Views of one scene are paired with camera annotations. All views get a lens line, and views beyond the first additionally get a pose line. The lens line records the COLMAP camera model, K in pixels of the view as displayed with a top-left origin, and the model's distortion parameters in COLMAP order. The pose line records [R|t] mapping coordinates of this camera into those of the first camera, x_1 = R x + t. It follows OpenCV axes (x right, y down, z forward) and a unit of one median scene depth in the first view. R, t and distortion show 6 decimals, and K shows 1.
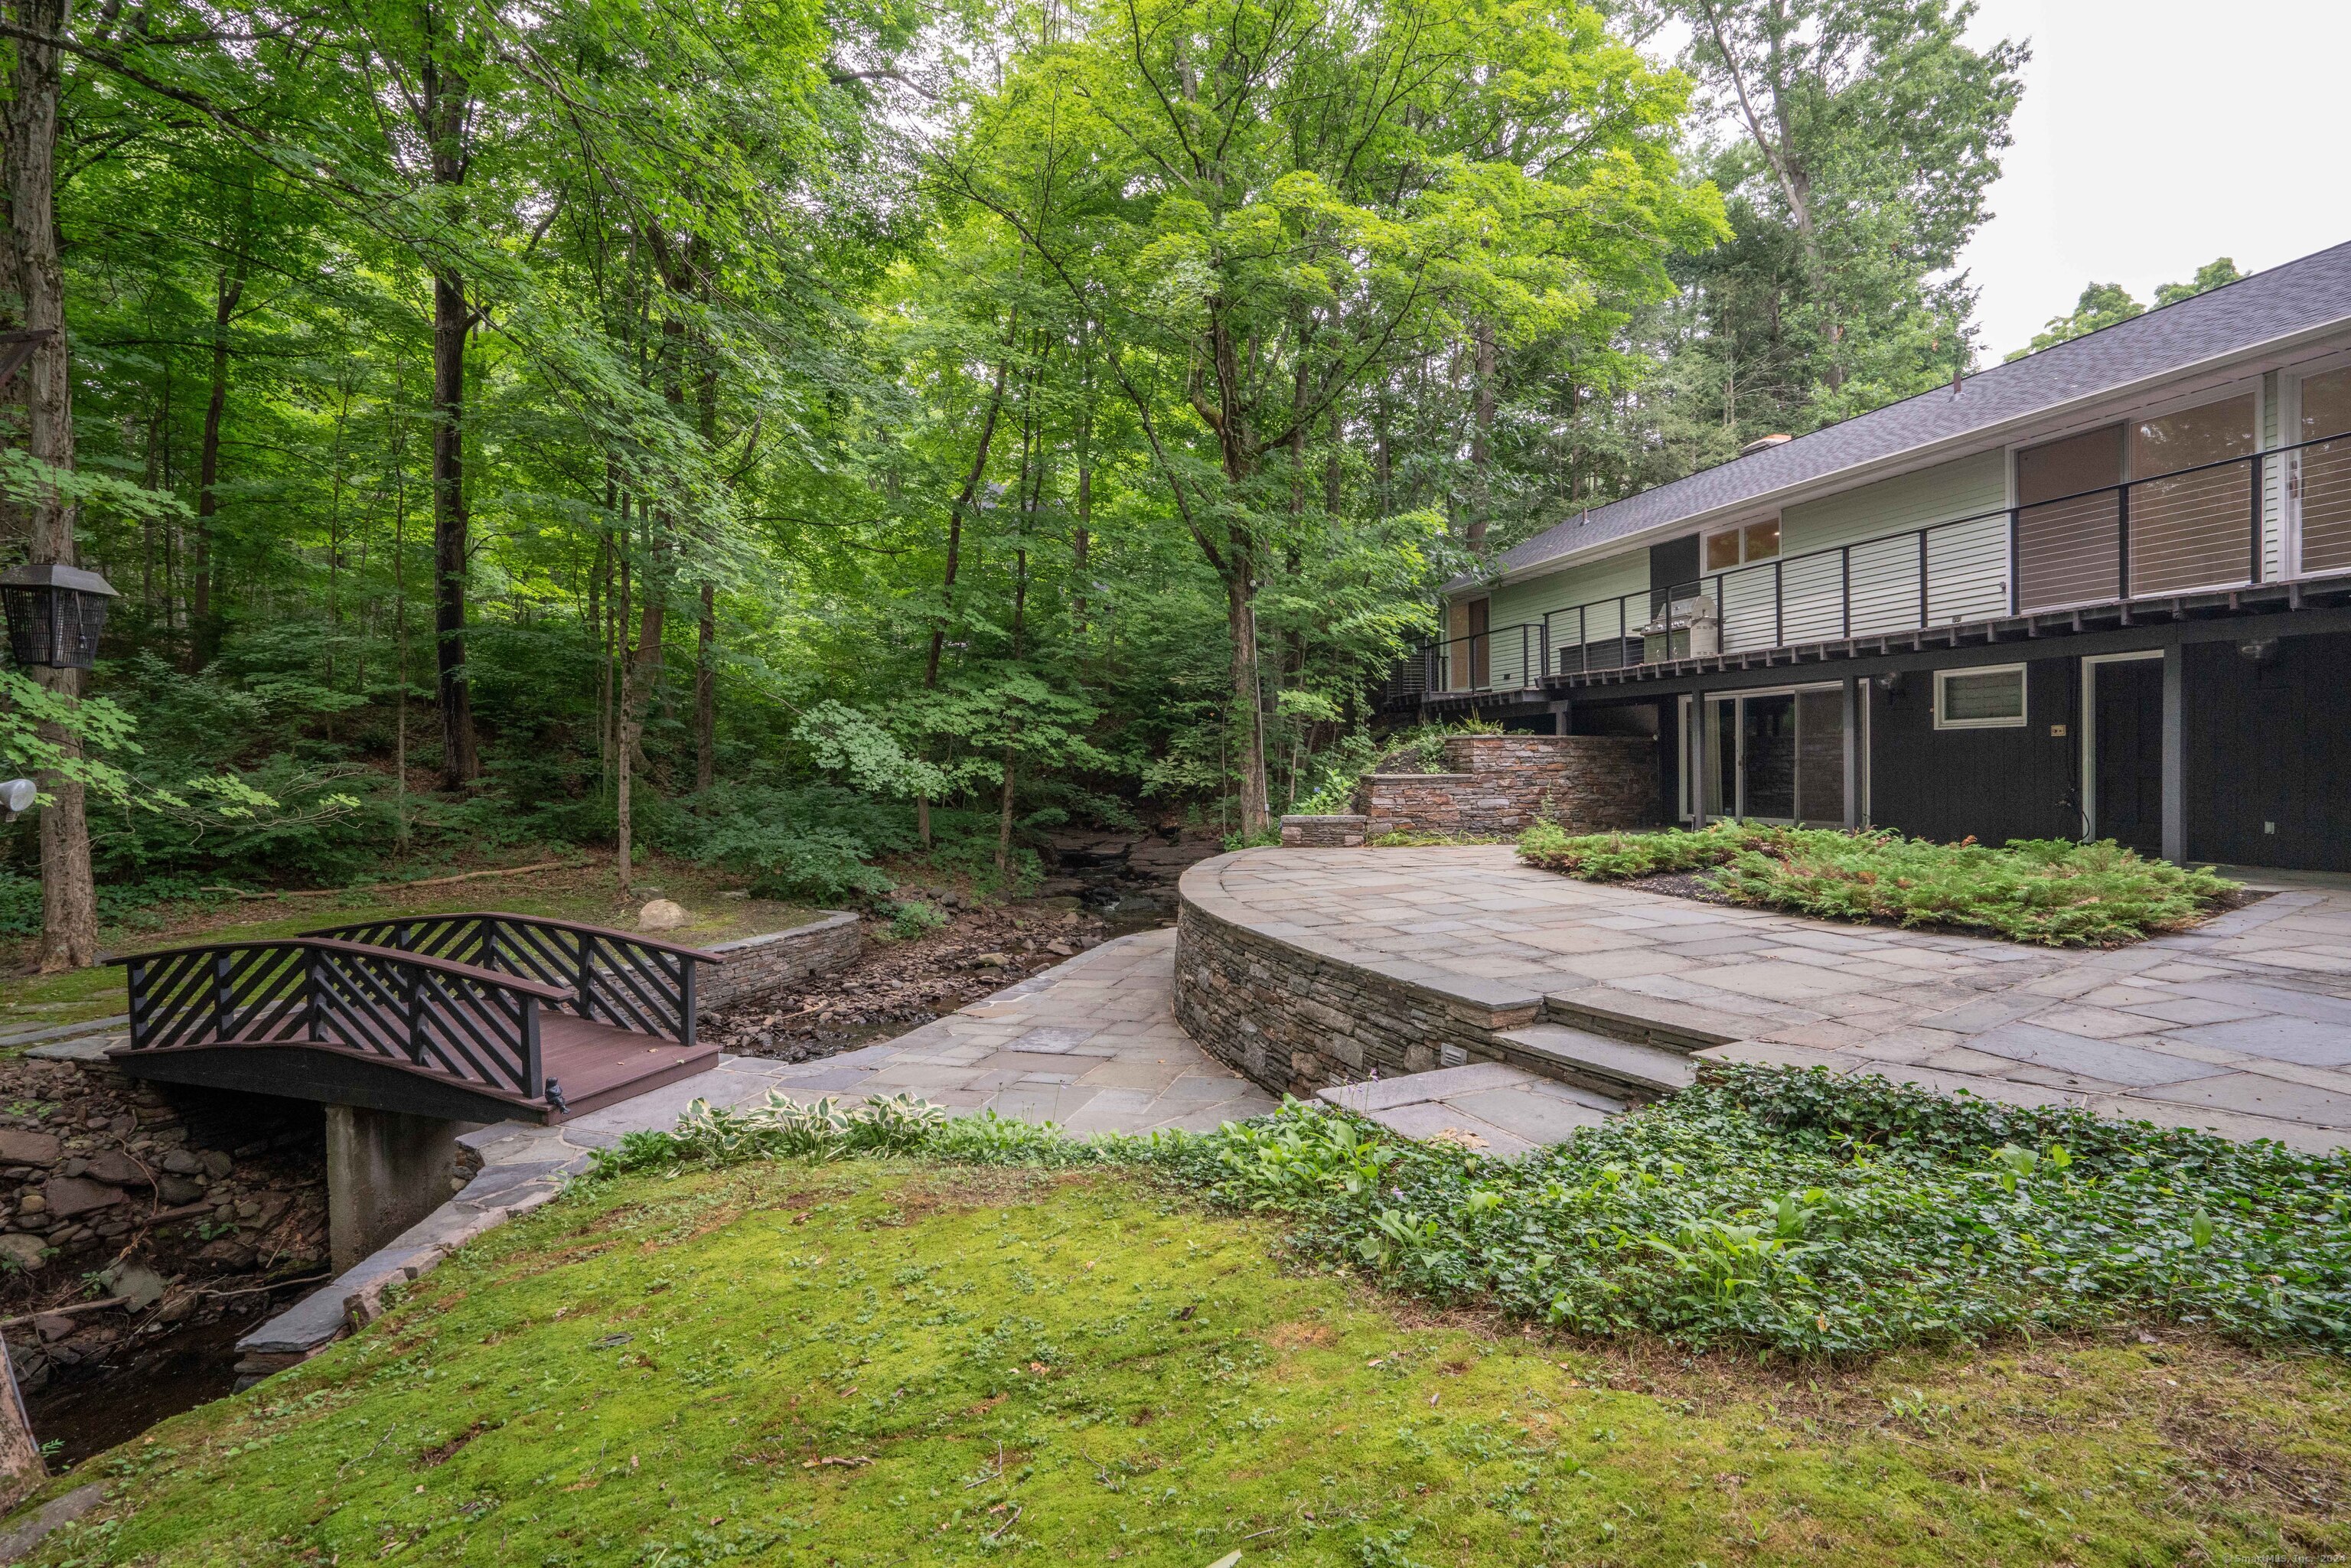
lens RADIAL K [[1093.6, 0, 1173.9], [0, 1093.6, 780.3], [0, 0, 1]] dist [-0.056605, 0.021712]
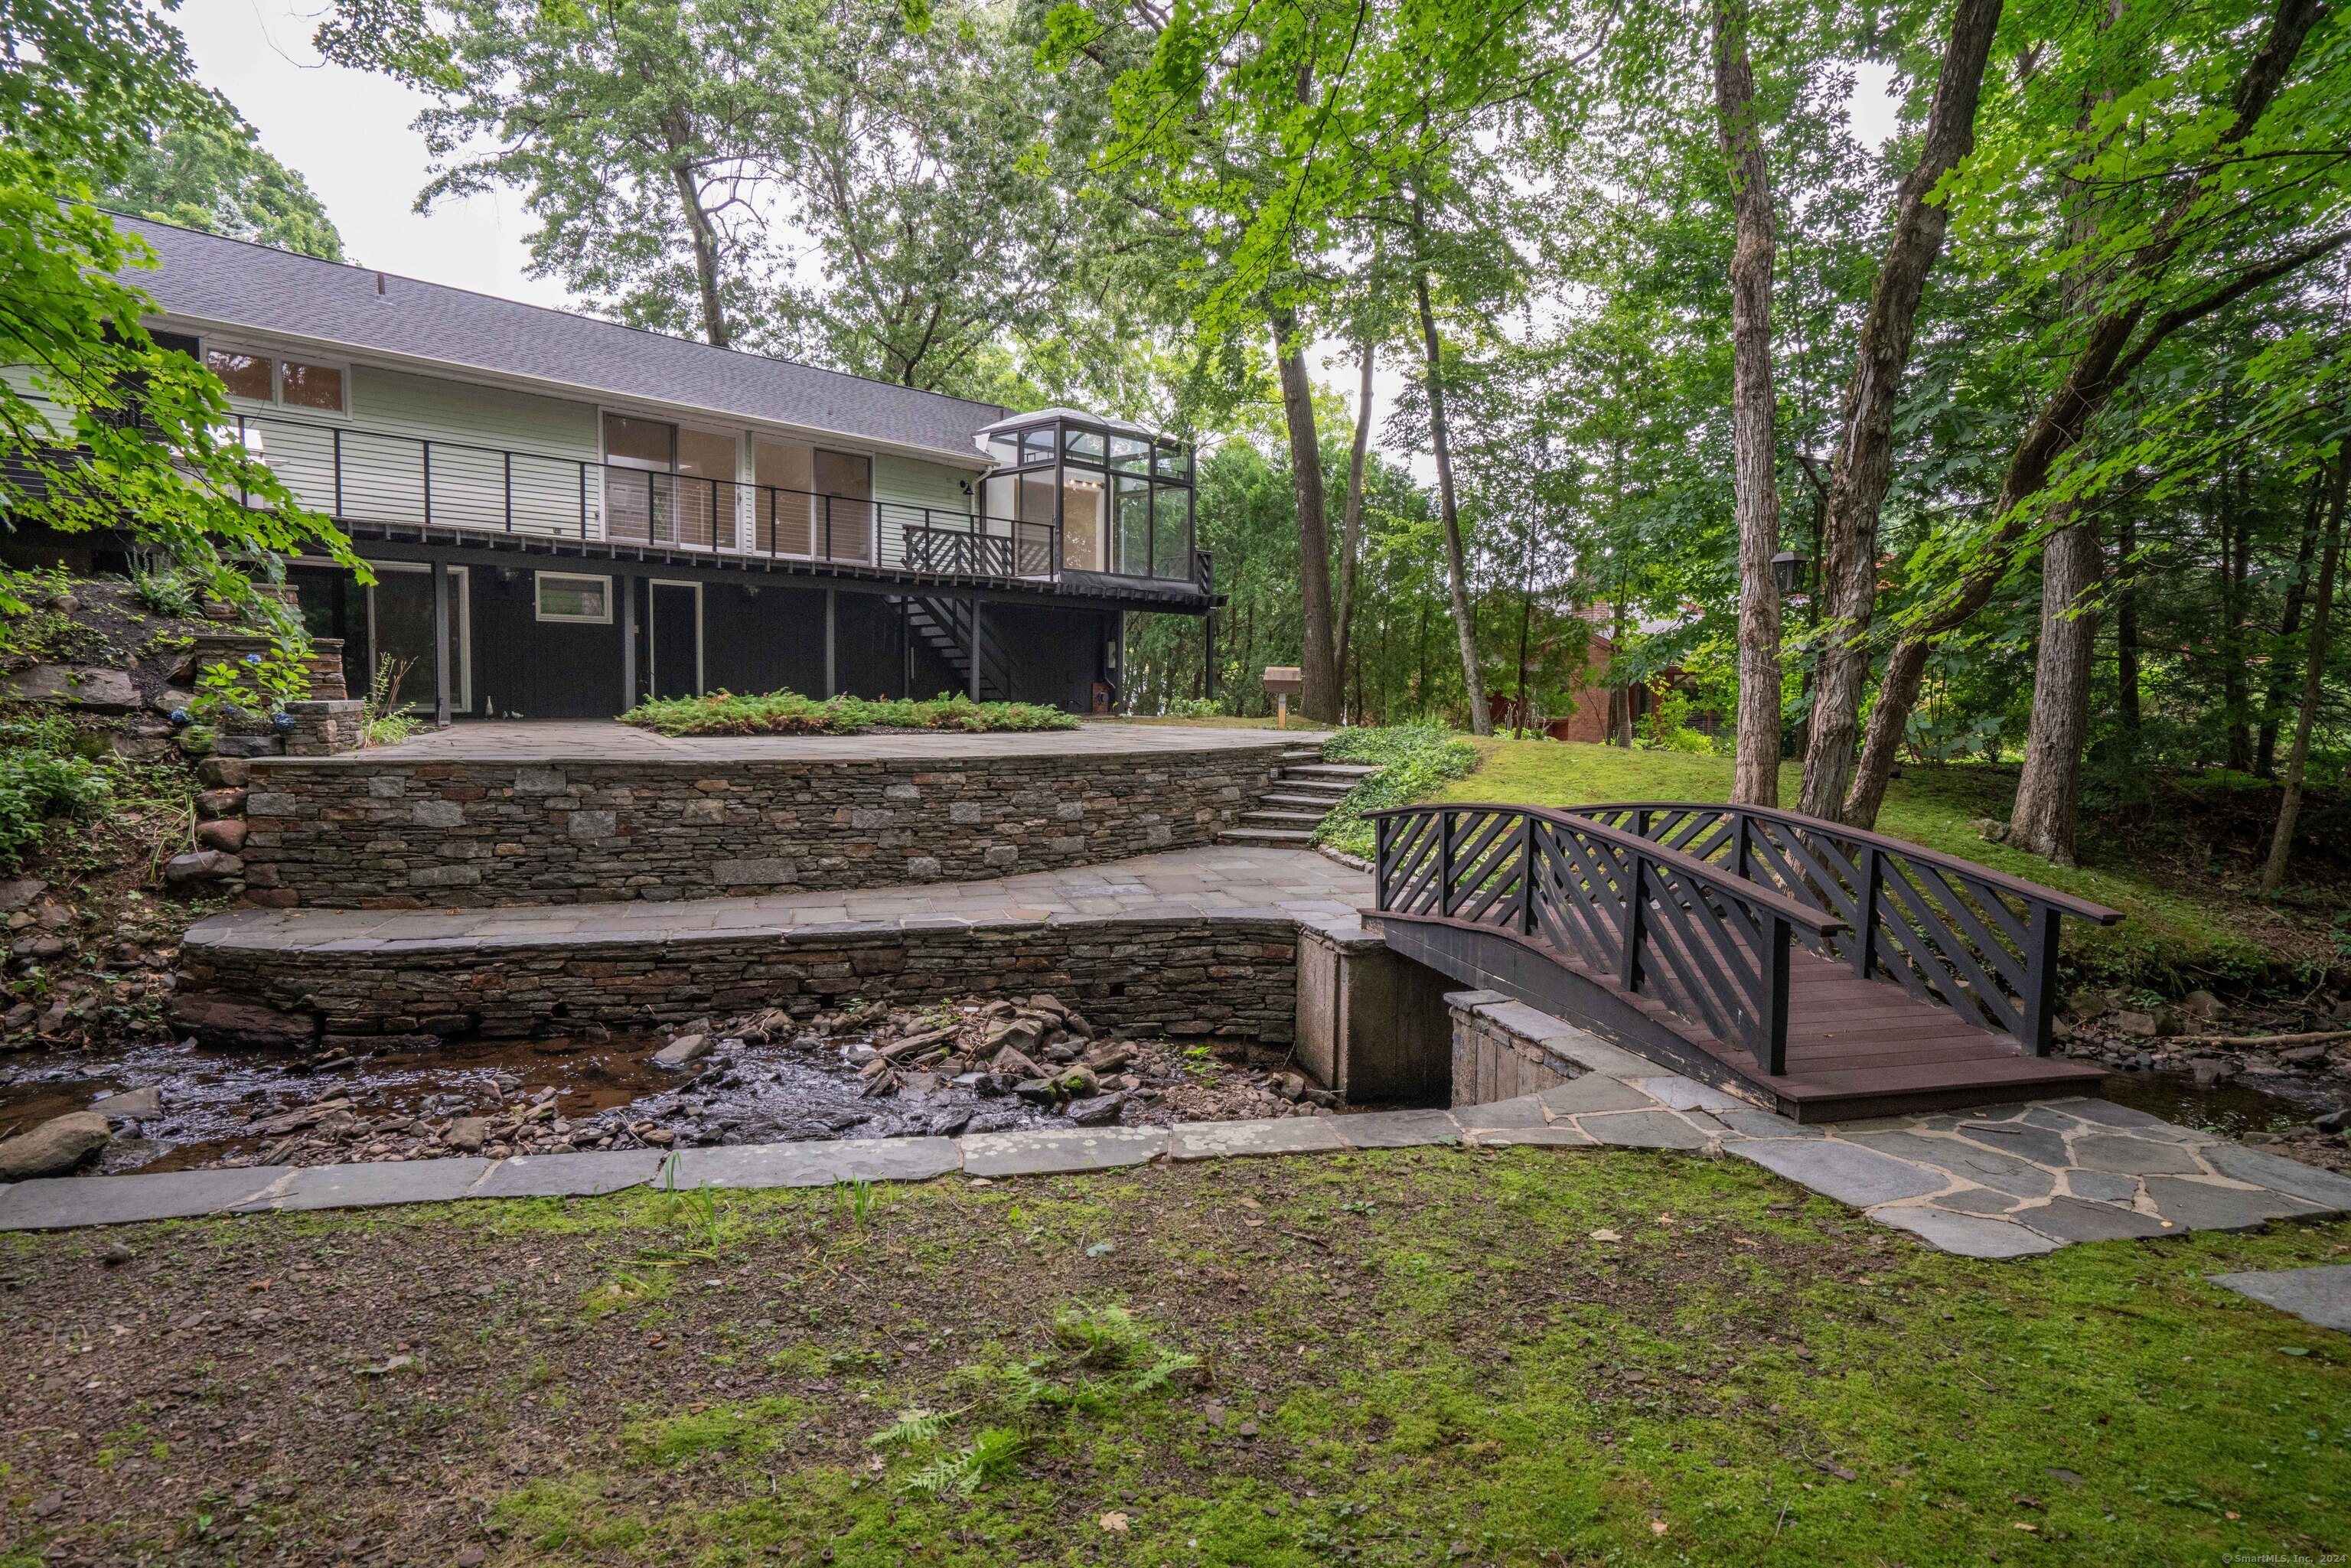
lens RADIAL K [[1336.4, 0, 1175.5], [0, 1336.4, 784.0], [0, 0, 1]] dist [-0.044732, 0.043023]
pose [[-0.545491, -0.054033, 0.836373, -0.983672], [0.005274, 0.997679, 0.067894, 0.039037], [-0.838100, 0.041447, -0.543939, 1.321025]]
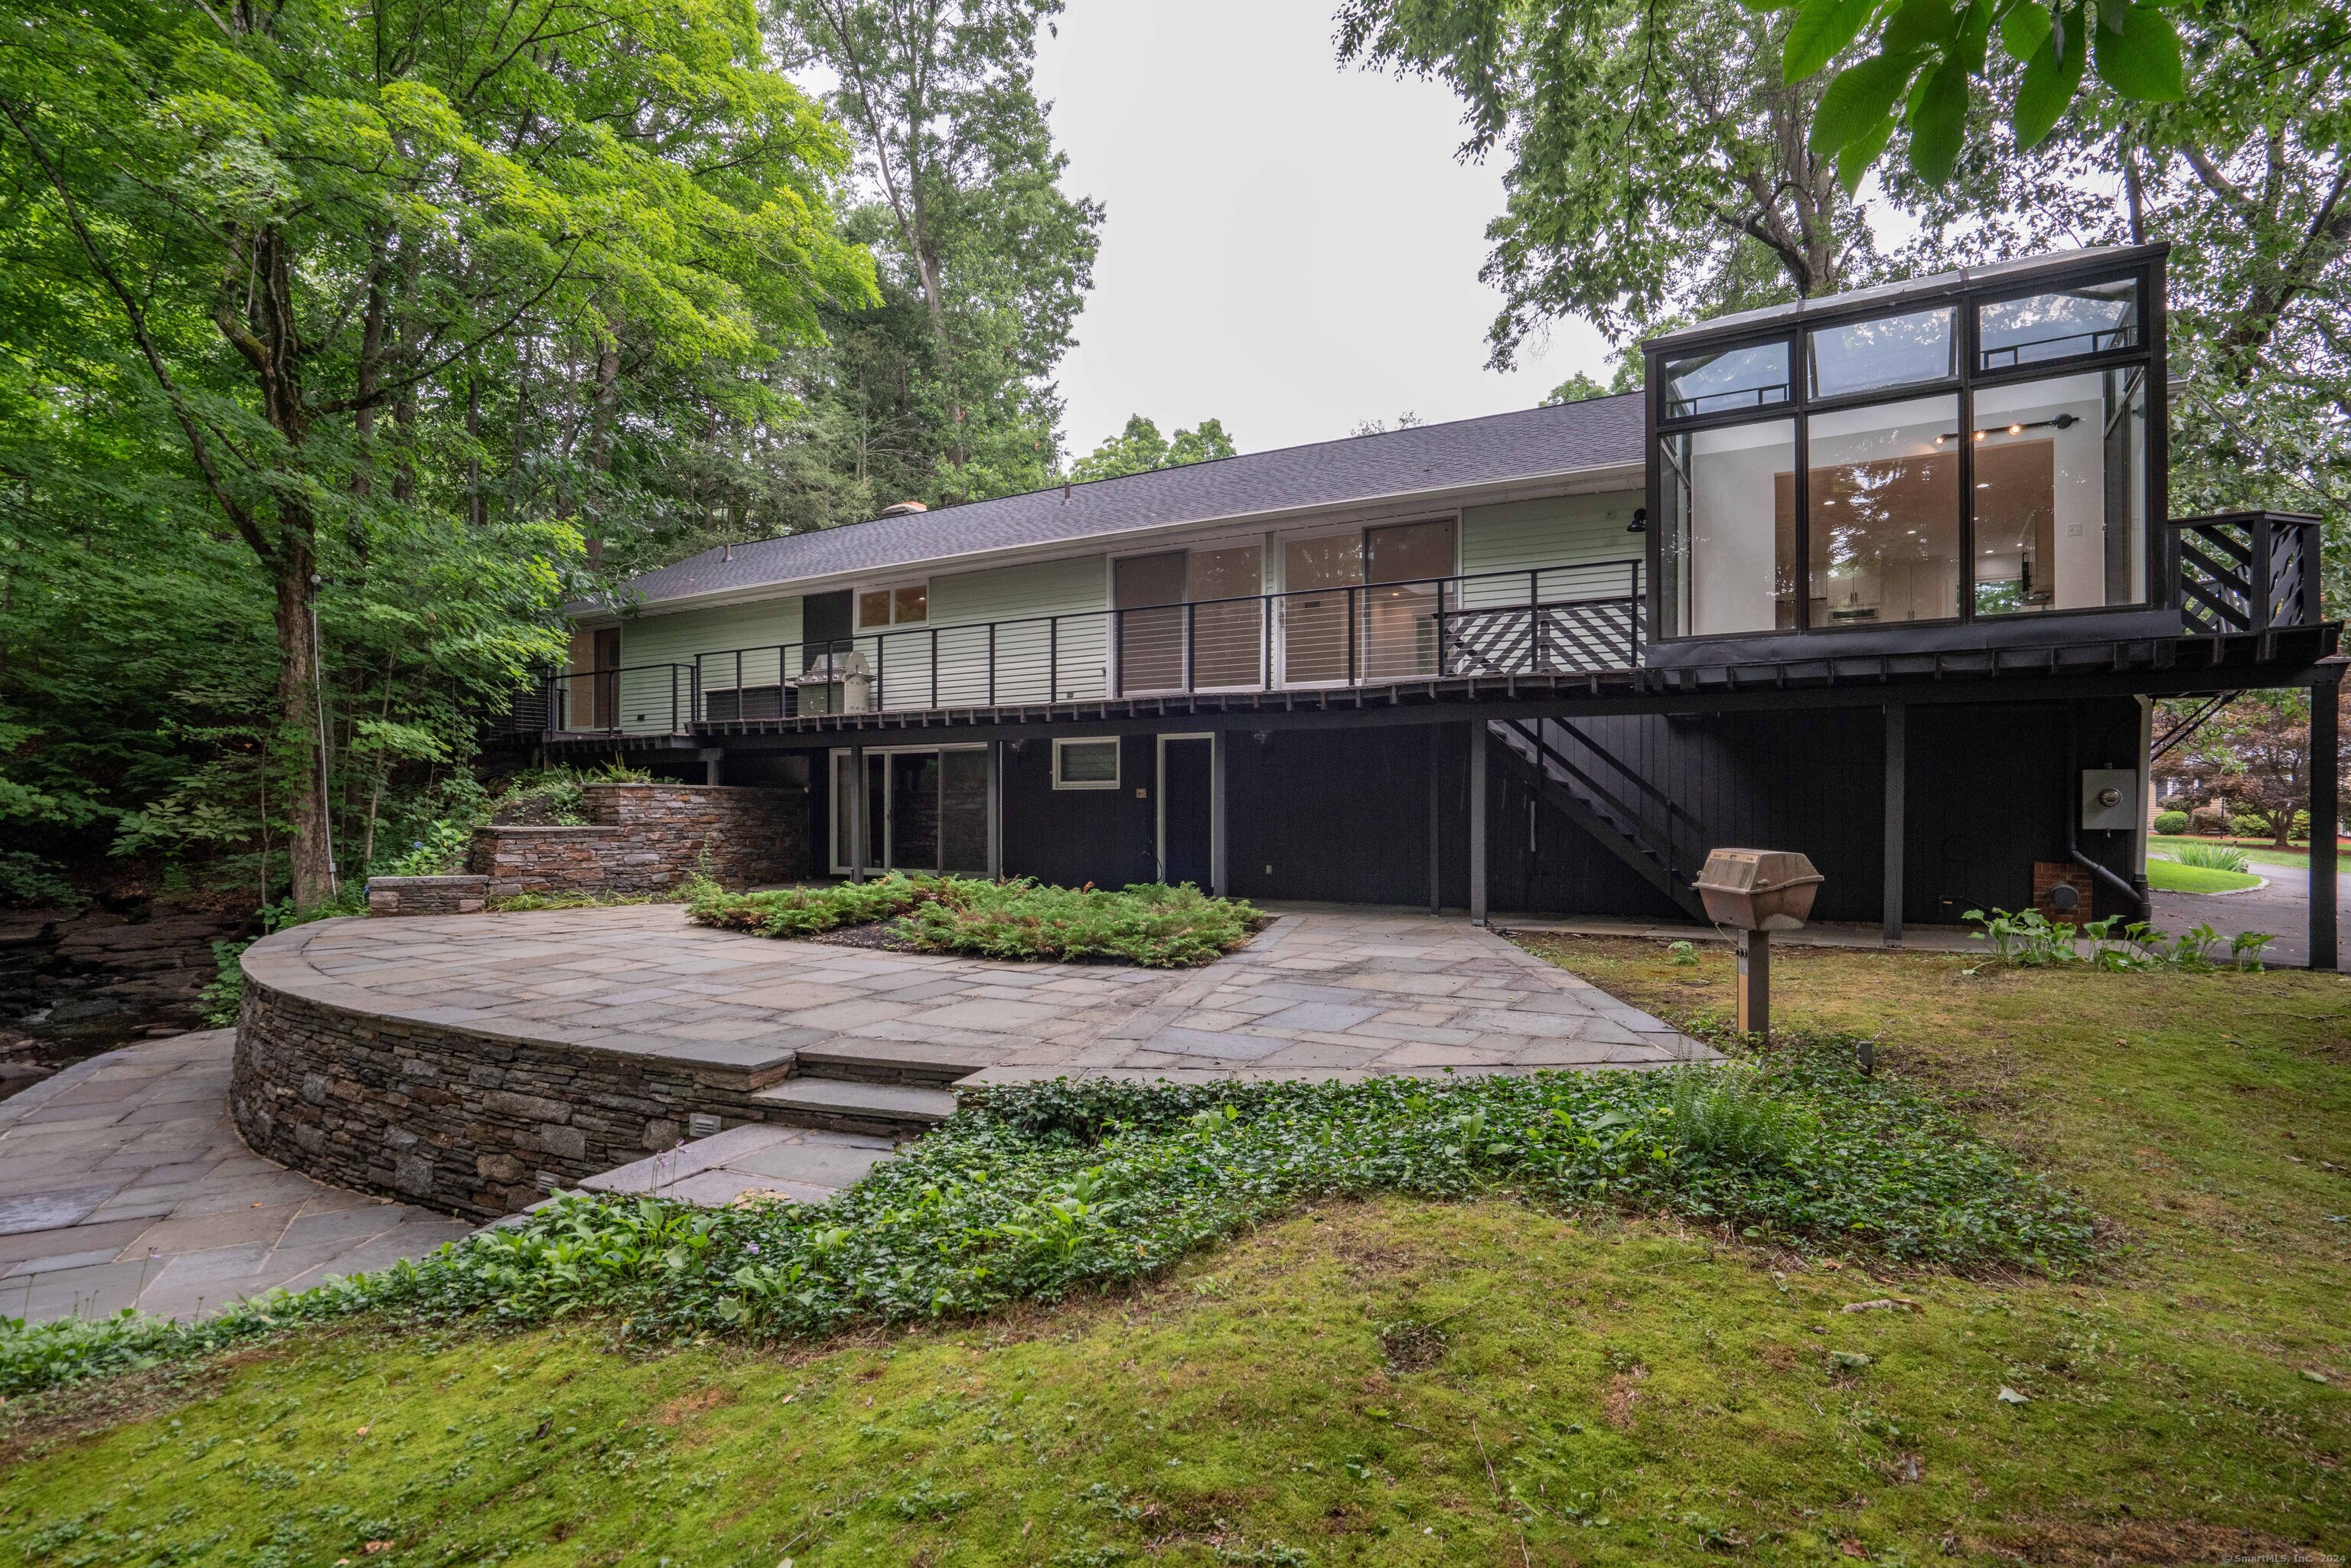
lens RADIAL K [[1181.3, 0, 1172.6], [0, 1181.3, 821.4], [0, 0, 1]] dist [-0.069437, 0.037136]
pose [[0.733291, 0.006084, 0.679887, -0.067606], [-0.000824, 0.999967, -0.008059, -0.003936], [-0.679914, 0.005349, 0.733272, -0.020887]]
